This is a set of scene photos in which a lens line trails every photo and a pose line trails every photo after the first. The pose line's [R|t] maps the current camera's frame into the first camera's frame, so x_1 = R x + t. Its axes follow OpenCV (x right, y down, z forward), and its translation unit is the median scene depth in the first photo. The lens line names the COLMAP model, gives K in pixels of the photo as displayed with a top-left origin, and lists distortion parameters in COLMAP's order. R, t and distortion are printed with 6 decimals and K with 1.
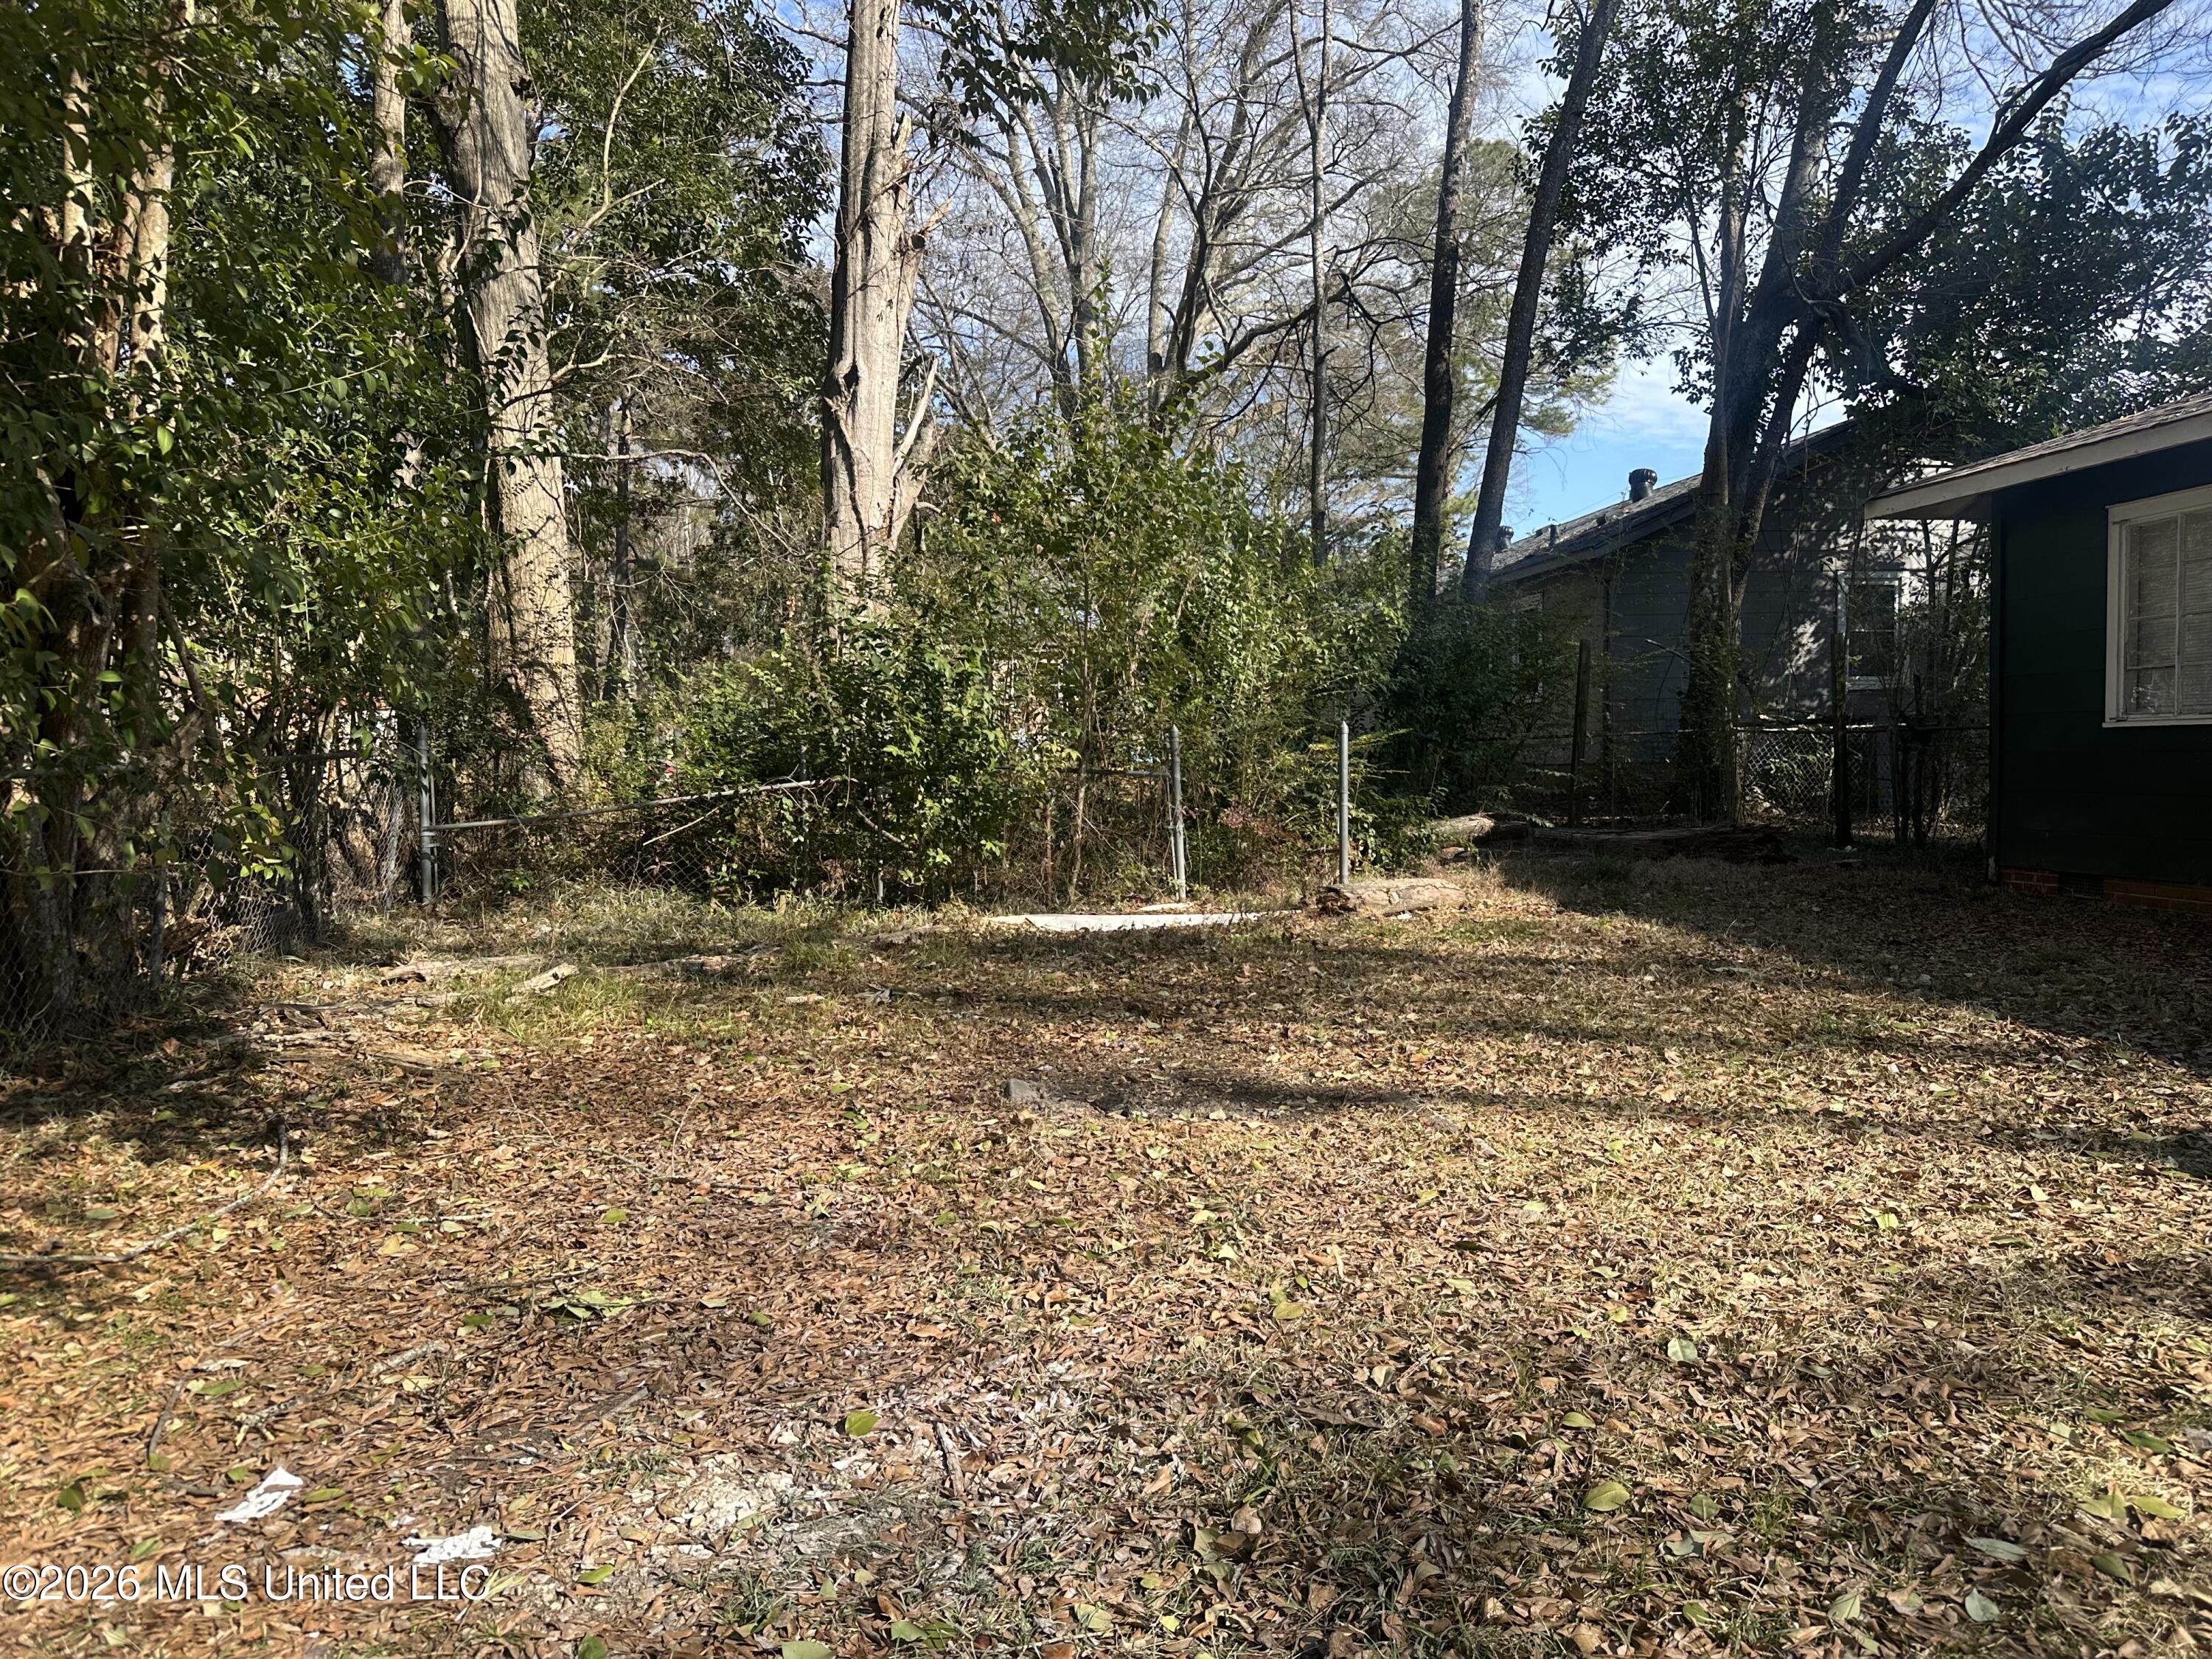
lens RADIAL K [[1551.5, 0, 1086.8], [0, 1551.5, 830.3], [0, 0, 1]] dist [-0.047682, -0.006834]
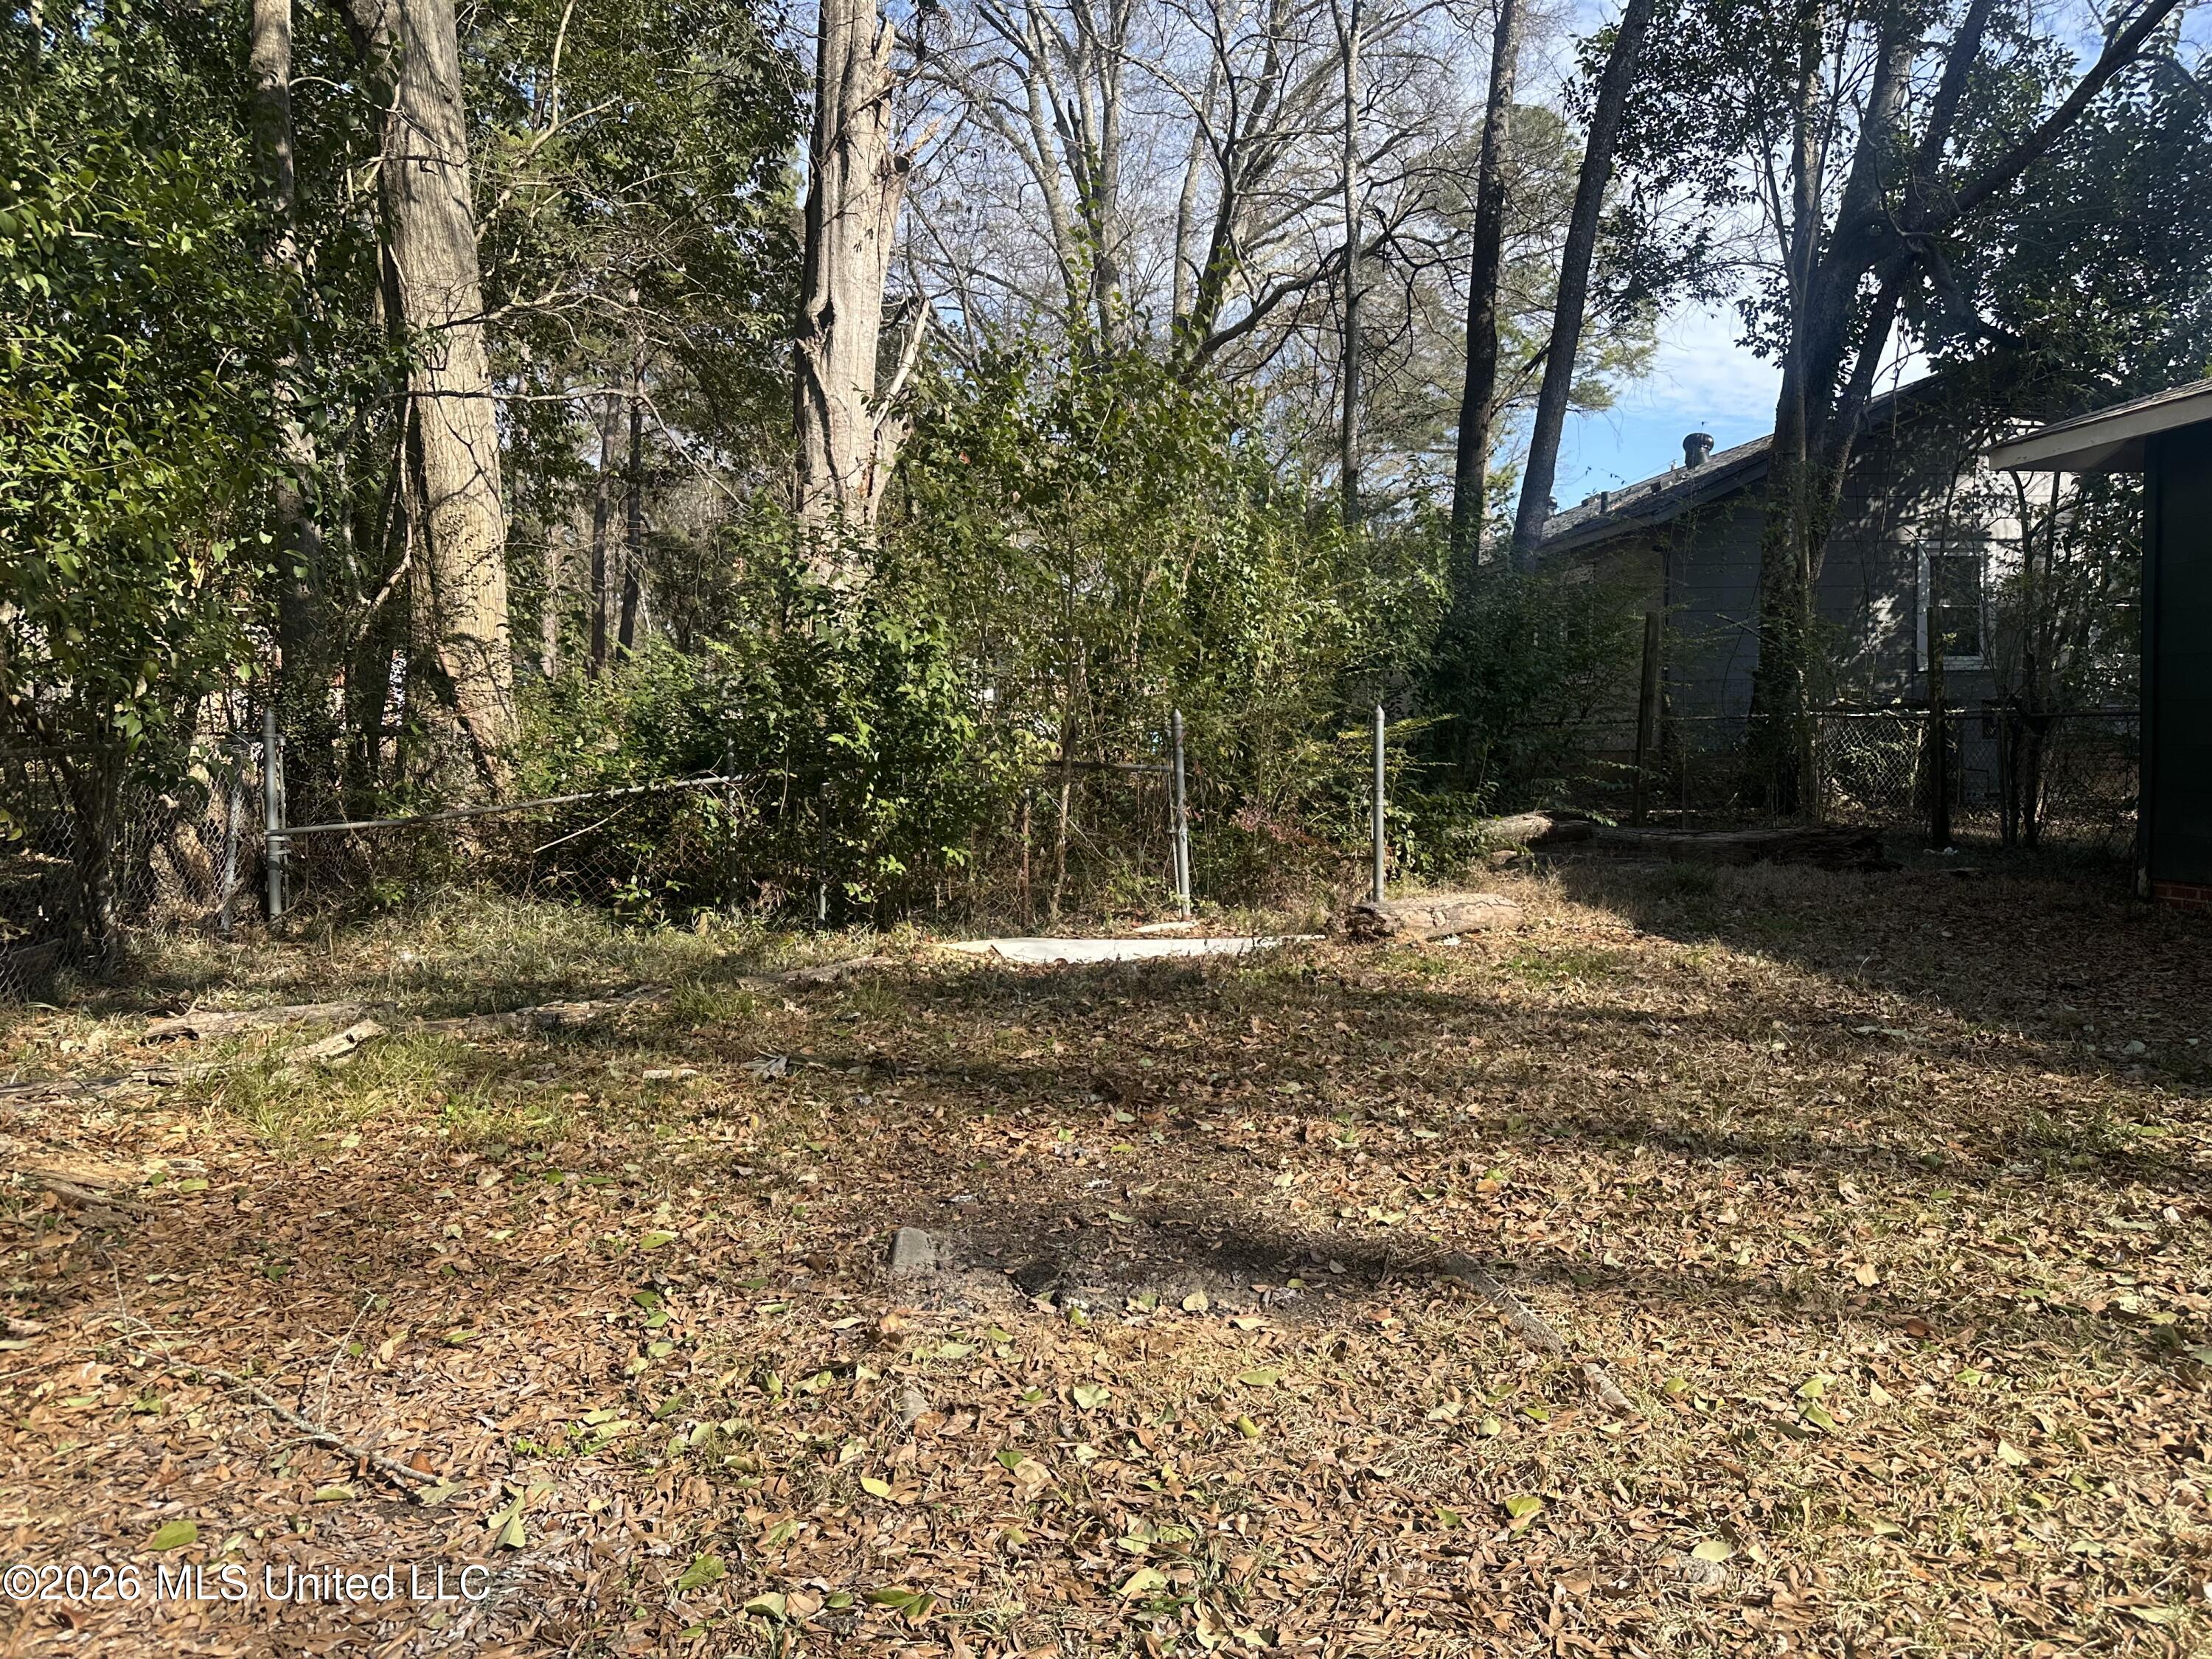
lens RADIAL K [[1551.5, 0, 1116.5], [0, 1551.5, 809.0], [0, 0, 1]] dist [-0.047682, -0.006834]
pose [[0.999993, 0.003586, -0.000810, 0.020232], [-0.003586, 0.999994, 0.000103, -0.011670], [0.000811, -0.000100, 1.000000, 0.133748]]
